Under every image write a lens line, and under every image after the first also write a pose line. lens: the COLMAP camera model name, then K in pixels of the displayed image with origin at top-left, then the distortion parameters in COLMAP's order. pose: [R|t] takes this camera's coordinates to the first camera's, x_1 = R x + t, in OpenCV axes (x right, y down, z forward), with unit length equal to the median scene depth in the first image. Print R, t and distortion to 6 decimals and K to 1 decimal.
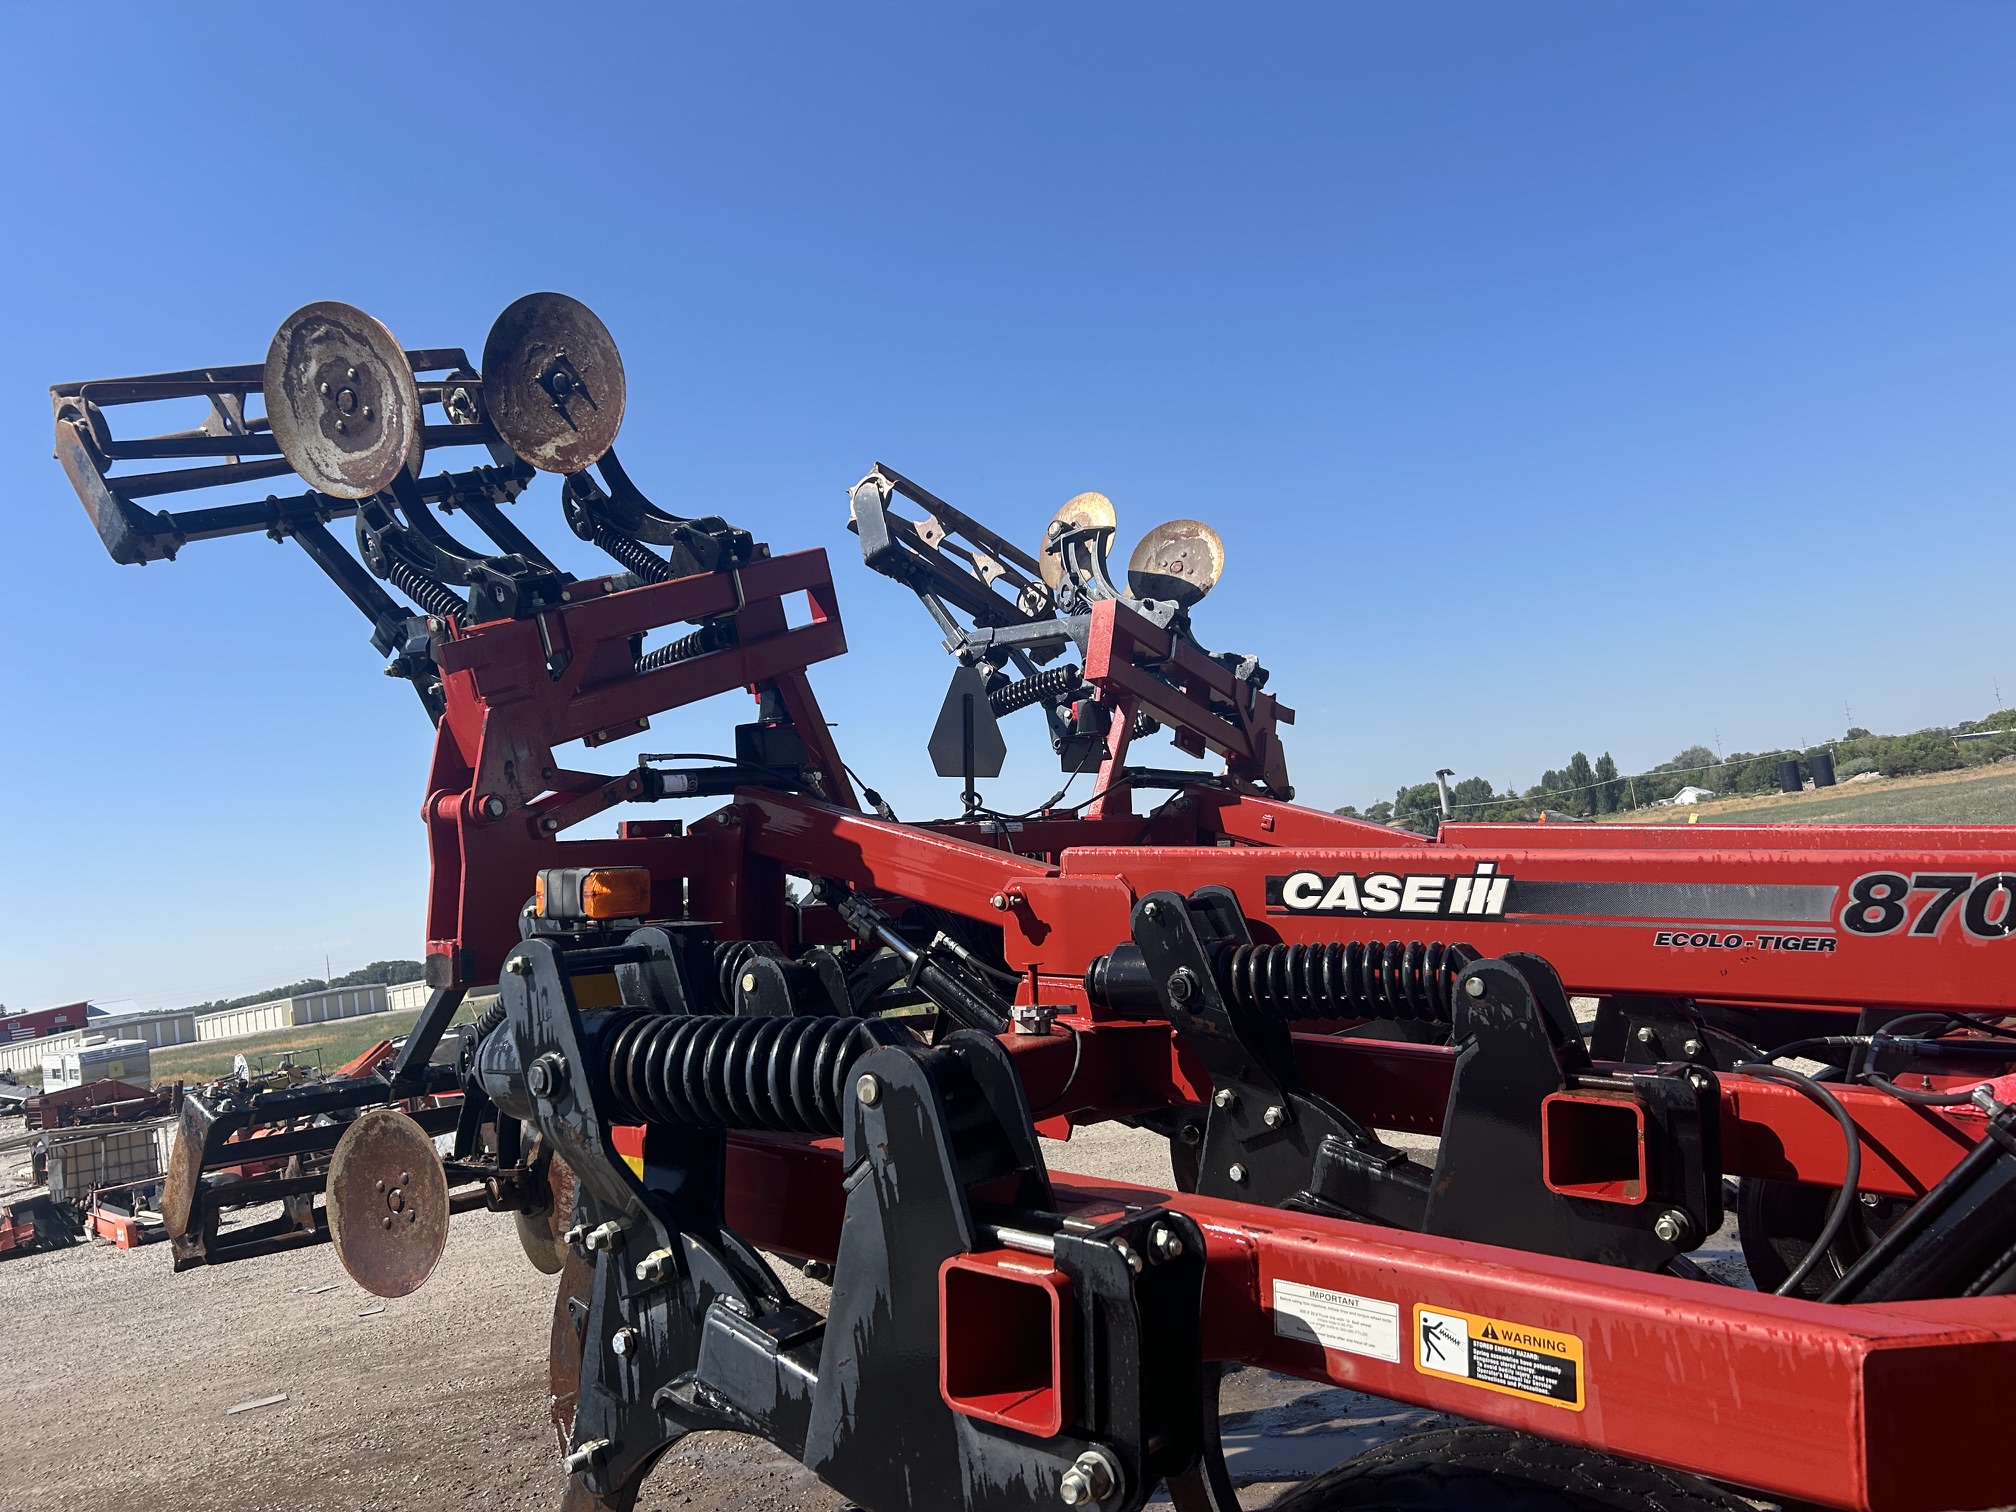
lens RADIAL K [[1512.5, 0, 1011.3], [0, 1512.5, 753.5], [0, 0, 1]] dist [0.038596, -0.035089]
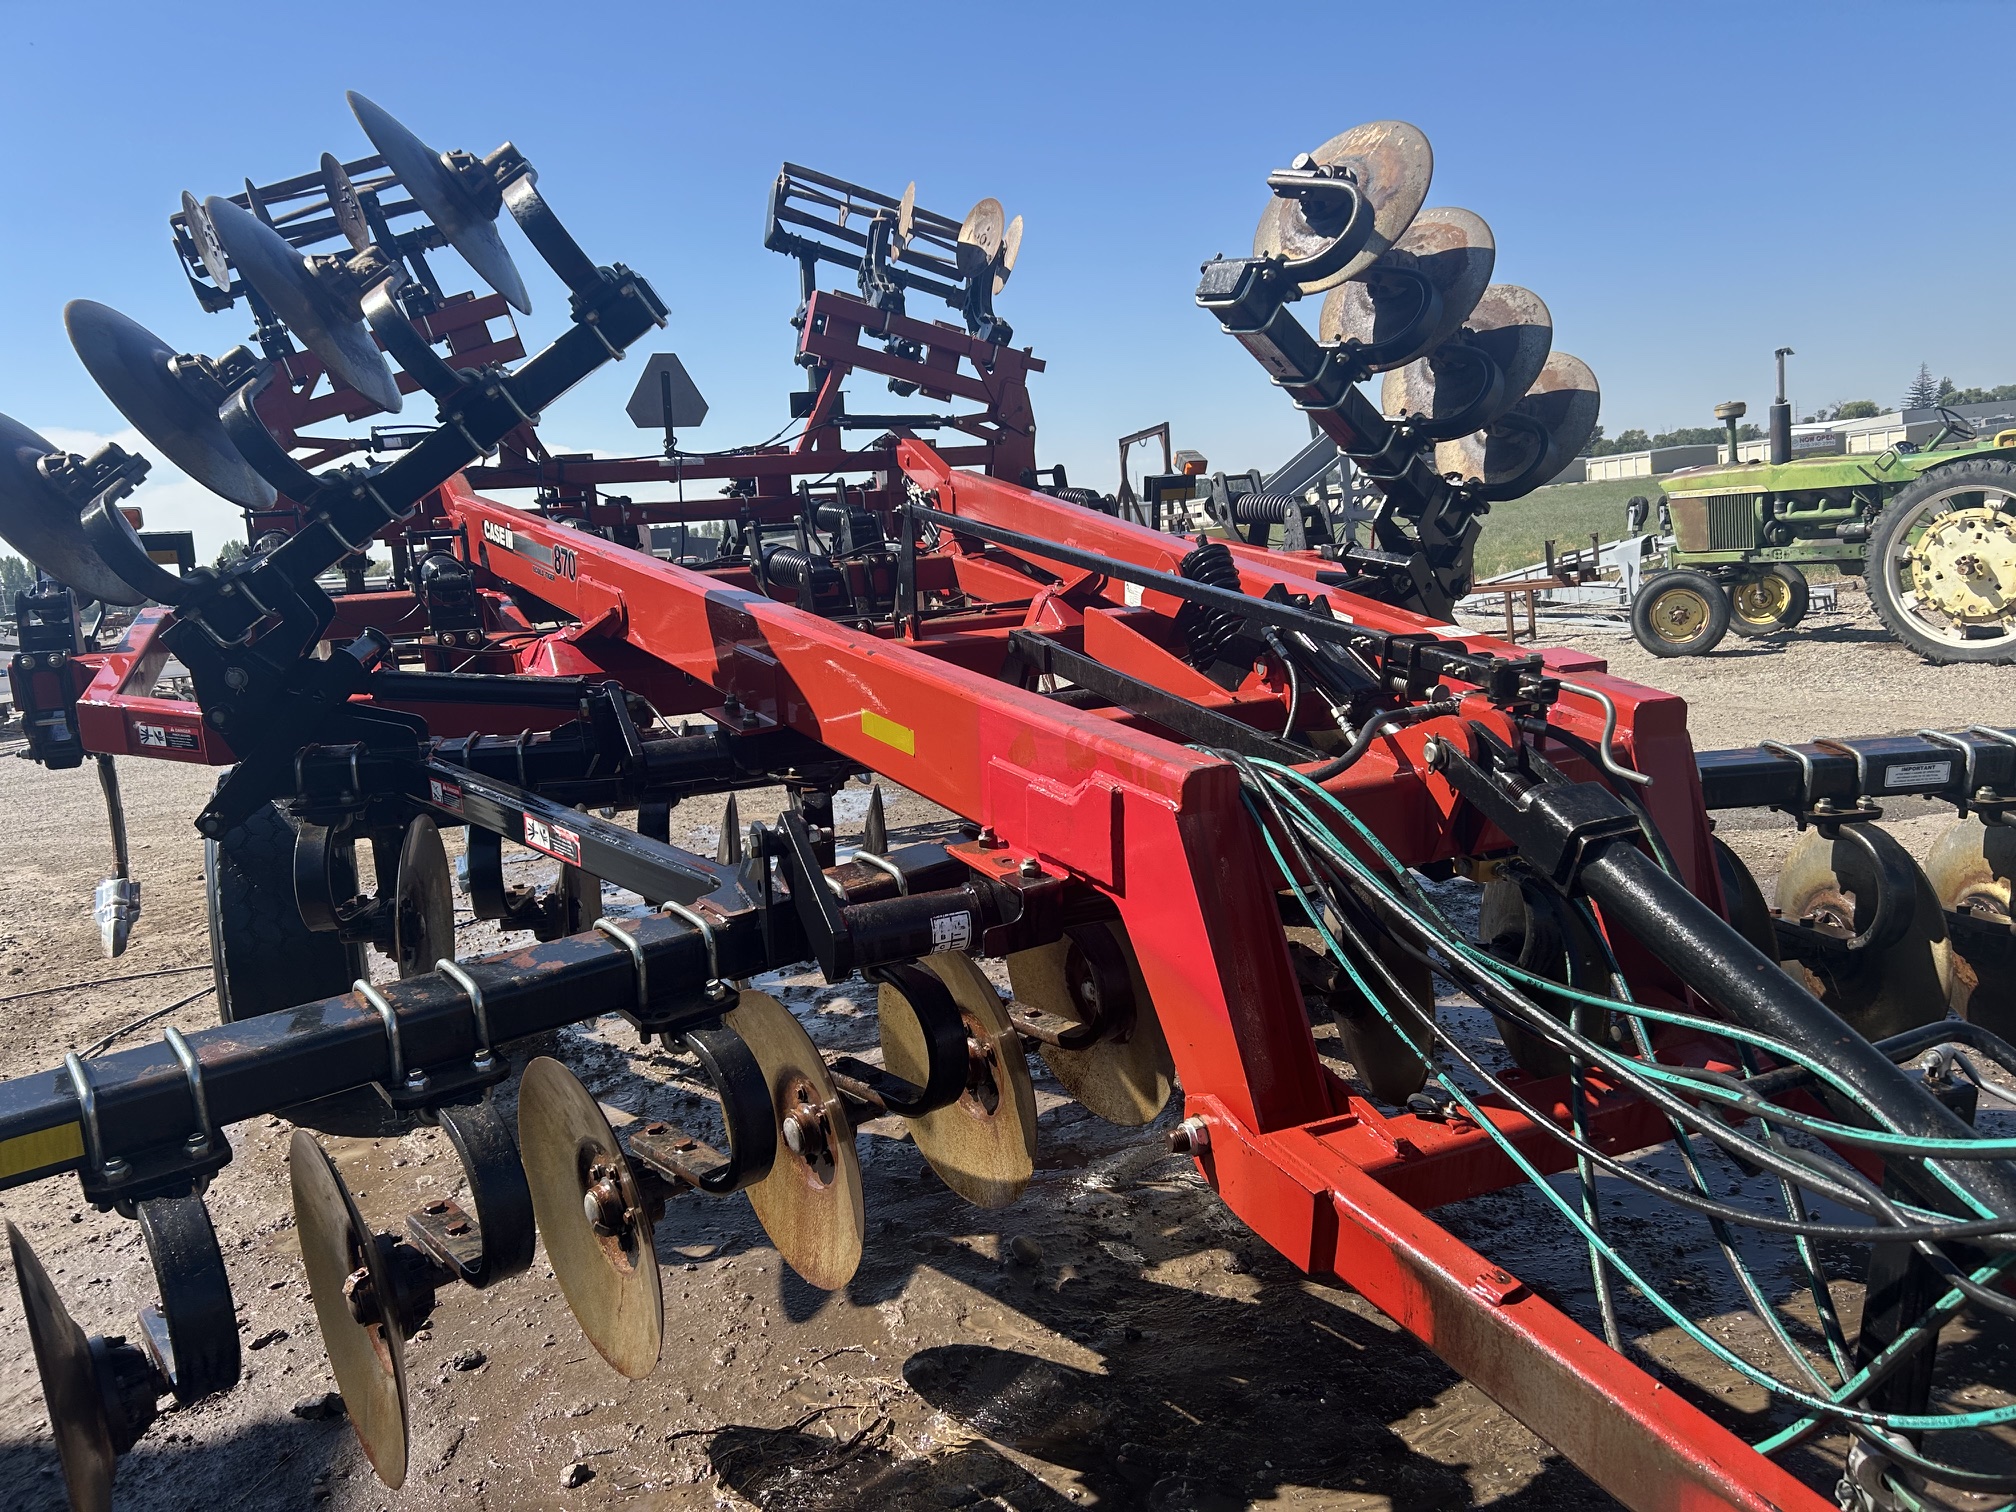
lens RADIAL K [[1512.5, 0, 1004.0], [0, 1512.5, 743.1], [0, 0, 1]] dist [0.038596, -0.035089]
pose [[0.875874, 0.127609, -0.465360, 1.916370], [0.016364, 0.955989, 0.292947, -0.230770], [0.482261, -0.264200, 0.835238, -0.410083]]
